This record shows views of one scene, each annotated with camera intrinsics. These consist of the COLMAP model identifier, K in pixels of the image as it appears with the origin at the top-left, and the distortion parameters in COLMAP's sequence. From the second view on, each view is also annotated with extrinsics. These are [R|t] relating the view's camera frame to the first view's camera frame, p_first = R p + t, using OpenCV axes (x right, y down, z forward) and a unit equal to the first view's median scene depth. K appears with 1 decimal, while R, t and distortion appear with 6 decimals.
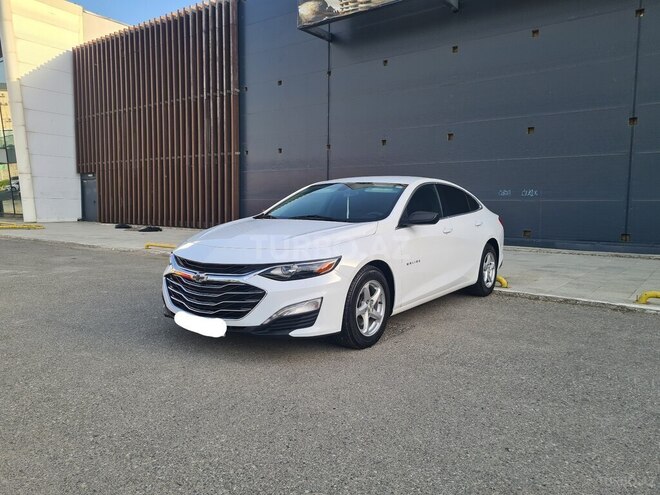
lens RADIAL K [[498.6, 0, 325.8], [0, 498.6, 241.2], [0, 0, 1]] dist [0.044091, -0.013694]
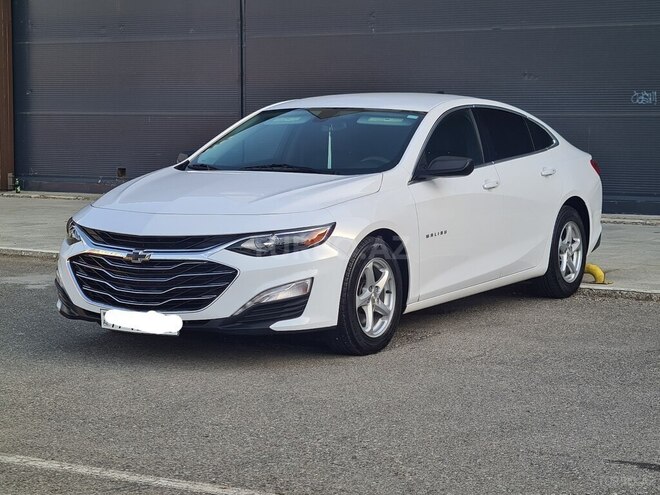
lens RADIAL K [[1516.7, 0, 333.9], [0, 1516.7, 247.7], [0, 0, 1]] dist [0.086018, 0.000000]
pose [[0.995478, -0.018816, 0.093109, -0.144155], [0.017055, 0.999661, 0.019679, 0.018890], [-0.093448, -0.018002, 0.995461, -0.971023]]
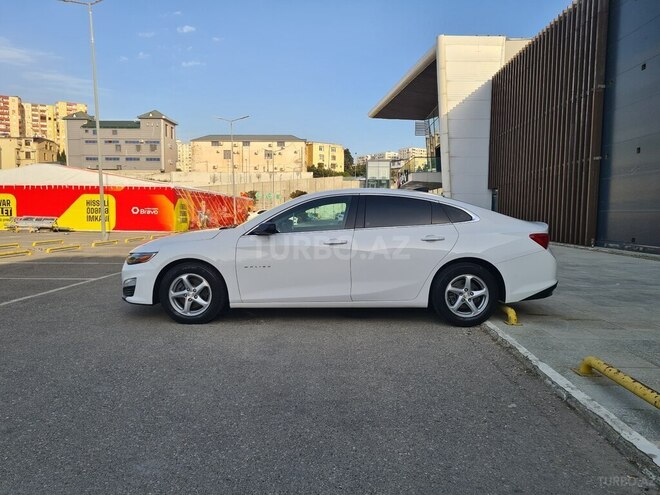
lens RADIAL K [[498.6, 0, 327.5], [0, 498.6, 247.7], [0, 0, 1]] dist [0.044091, -0.013694]
pose [[0.569545, 0.050165, -0.820428, 1.199561], [-0.060929, 0.997966, 0.018724, -0.031036], [0.819699, 0.039323, 0.571444, 0.475946]]
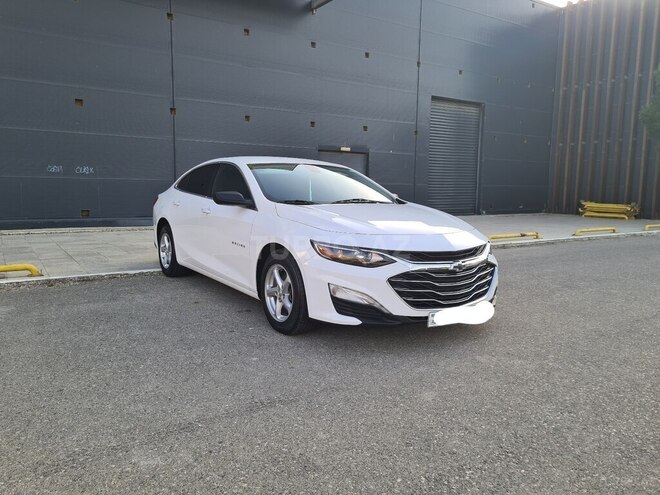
lens RADIAL K [[498.6, 0, 325.9], [0, 498.6, 246.0], [0, 0, 1]] dist [0.044091, -0.013694]
pose [[0.319227, -0.113576, 0.940848, -1.007232], [0.058769, 0.993254, 0.099962, -0.062436], [-0.945854, 0.023382, 0.323748, 0.765846]]
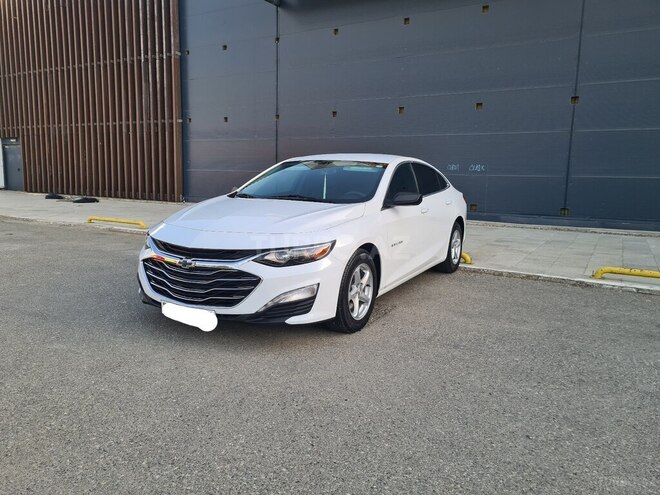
lens RADIAL K [[498.6, 0, 319.4], [0, 498.6, 237.6], [0, 0, 1]] dist [0.044091, -0.013694]
pose [[0.993452, -0.003972, 0.114183, -0.090772], [-0.002186, 0.998552, 0.053755, -0.022275], [-0.114231, -0.053652, 0.992004, 0.031875]]
